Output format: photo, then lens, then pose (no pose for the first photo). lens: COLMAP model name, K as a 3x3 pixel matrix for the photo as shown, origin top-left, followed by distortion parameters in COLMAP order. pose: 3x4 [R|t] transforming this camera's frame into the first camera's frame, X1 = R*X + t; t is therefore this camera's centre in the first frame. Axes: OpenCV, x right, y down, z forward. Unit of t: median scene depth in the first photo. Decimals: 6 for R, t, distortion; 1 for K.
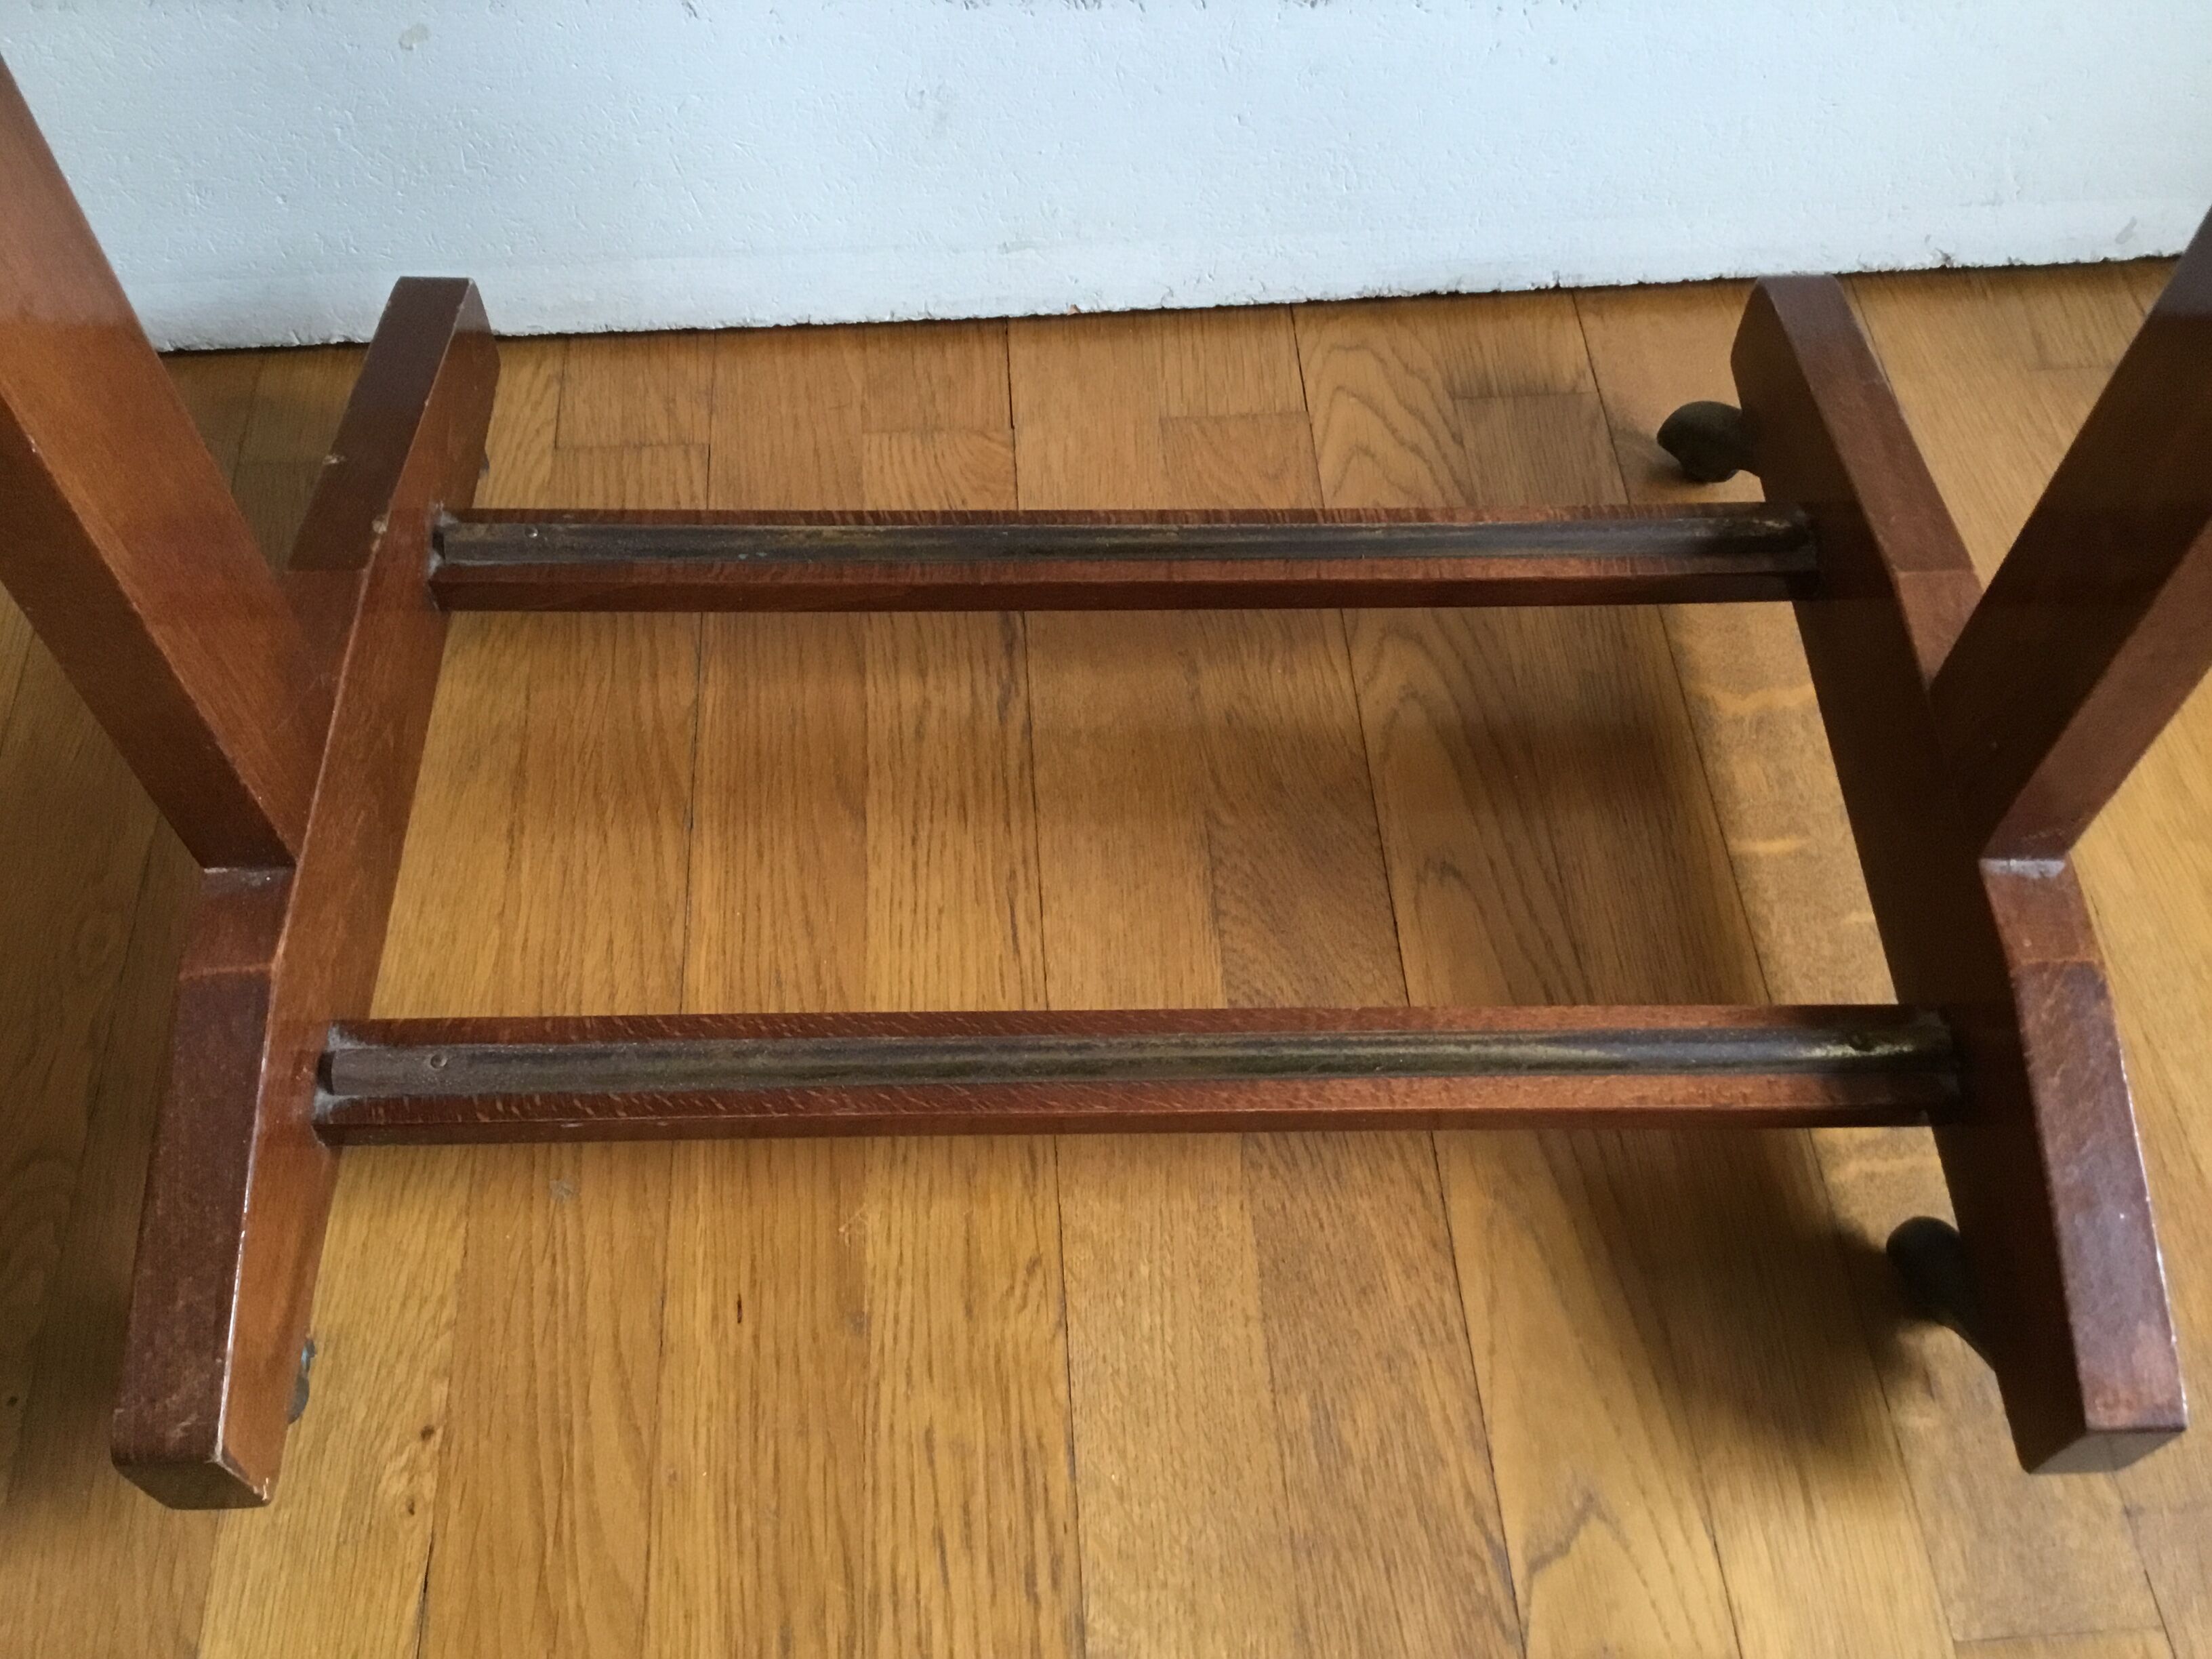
lens RADIAL K [[1997.2, 0, 1127.1], [0, 1997.2, 829.1], [0, 0, 1]] dist [0.091464, -0.182868]
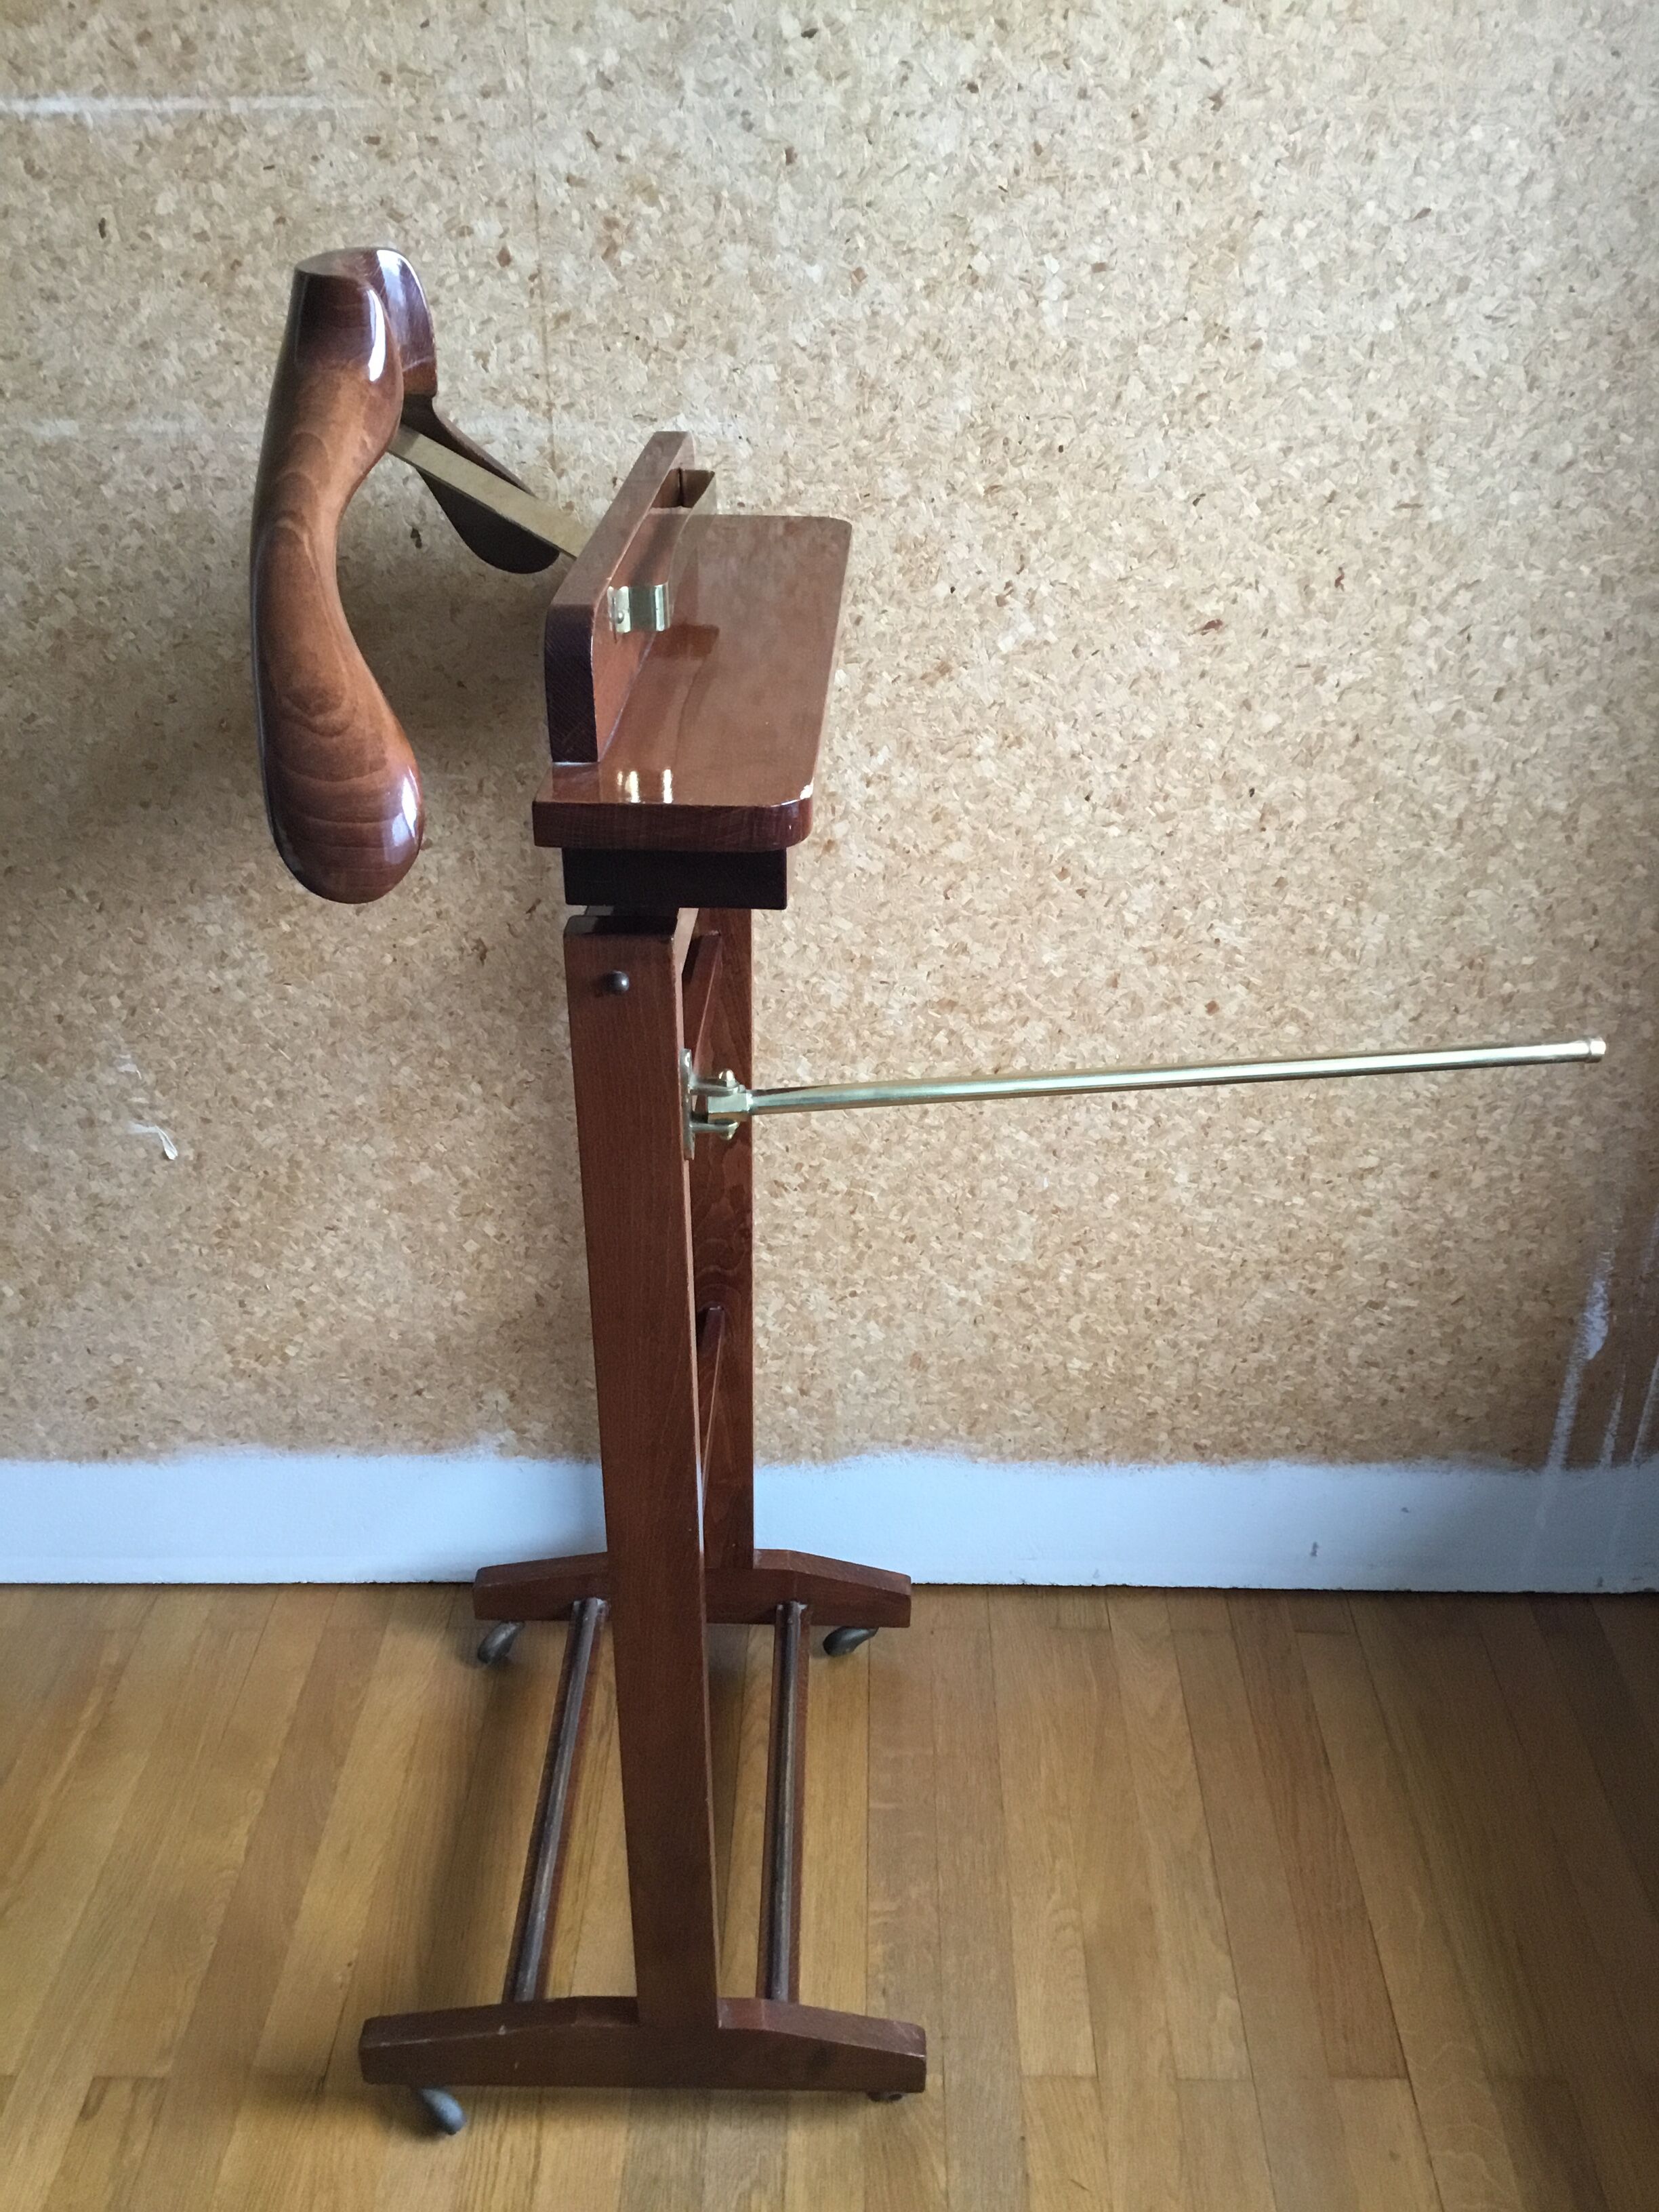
lens RADIAL K [[1986.0, 0, 816.1], [0, 1986.0, 1125.3], [0, 0, 1]] dist [0.141826, -0.283450]
pose [[0.994467, 0.028476, -0.101118, 0.480170], [-0.071553, 0.888362, -0.453533, 0.419395], [0.076914, 0.458259, 0.885485, -1.725337]]
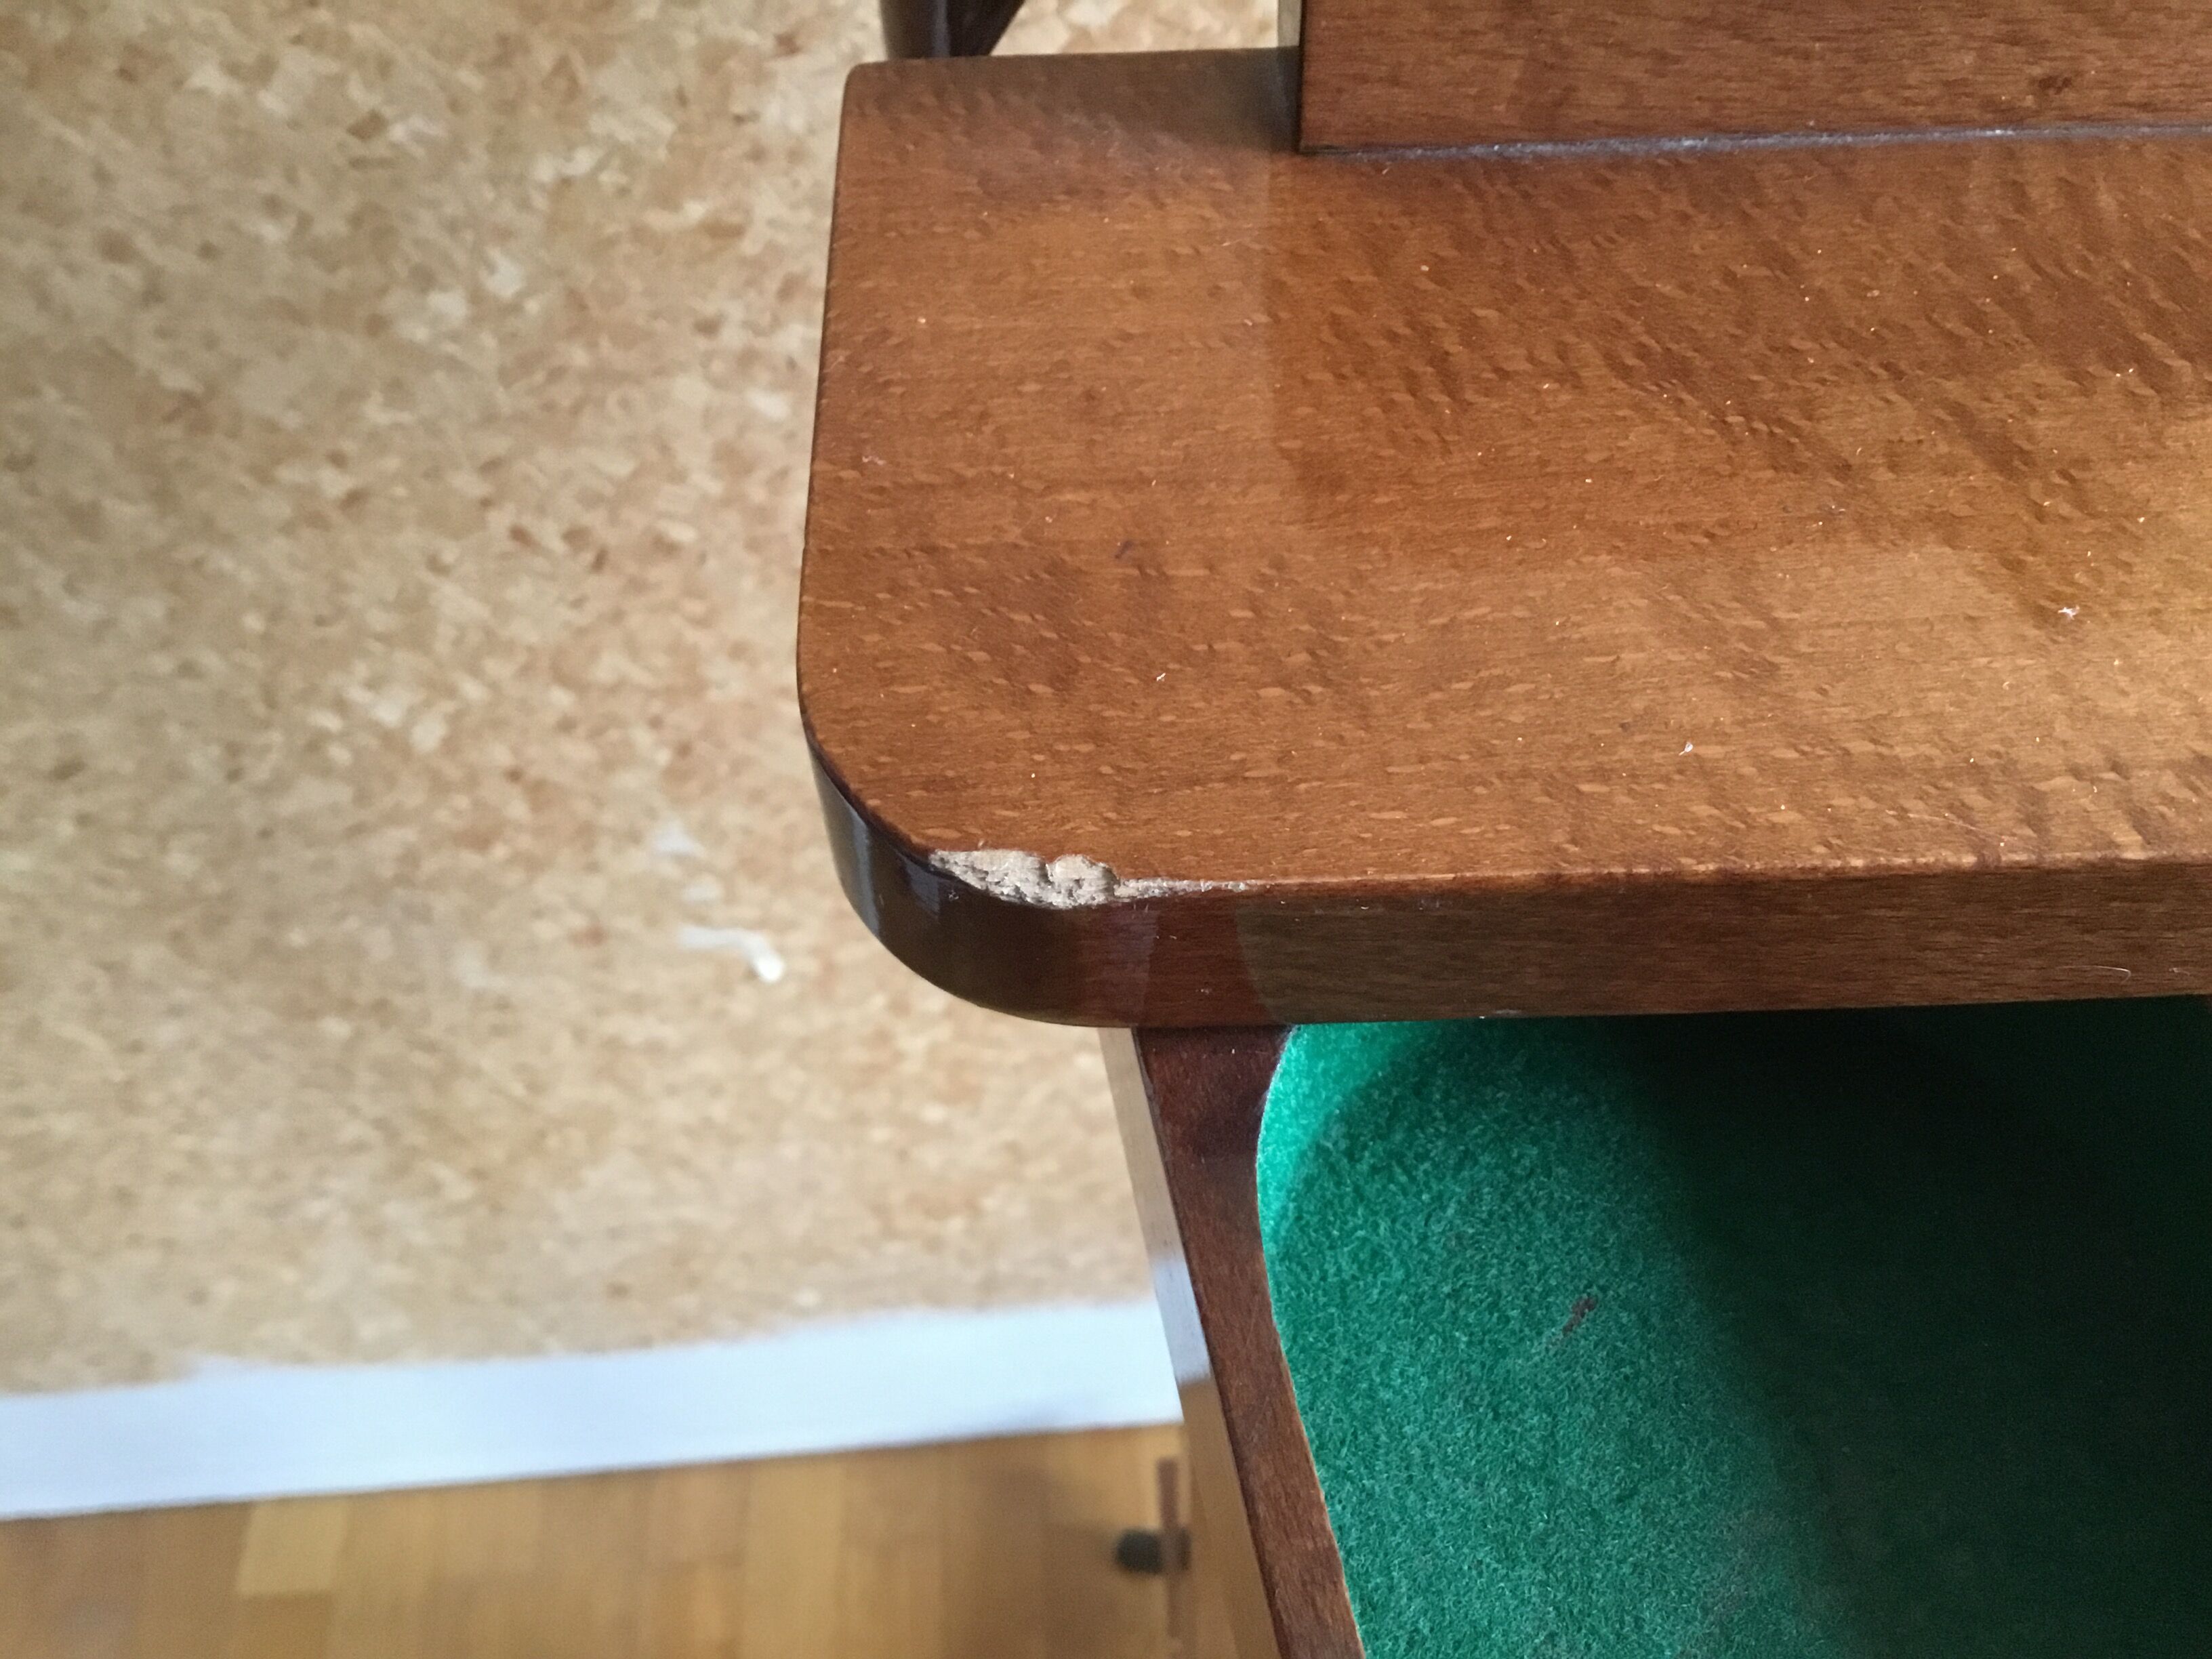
lens RADIAL K [[2050.1, 0, 1114.6], [0, 2050.1, 840.3], [0, 0, 1]] dist [0.144701, -0.346734]
pose [[0.999066, -0.014167, -0.040817, -0.363485], [0.010754, 0.996521, -0.082651, -0.659245], [0.041846, 0.082135, 0.995742, -0.704853]]
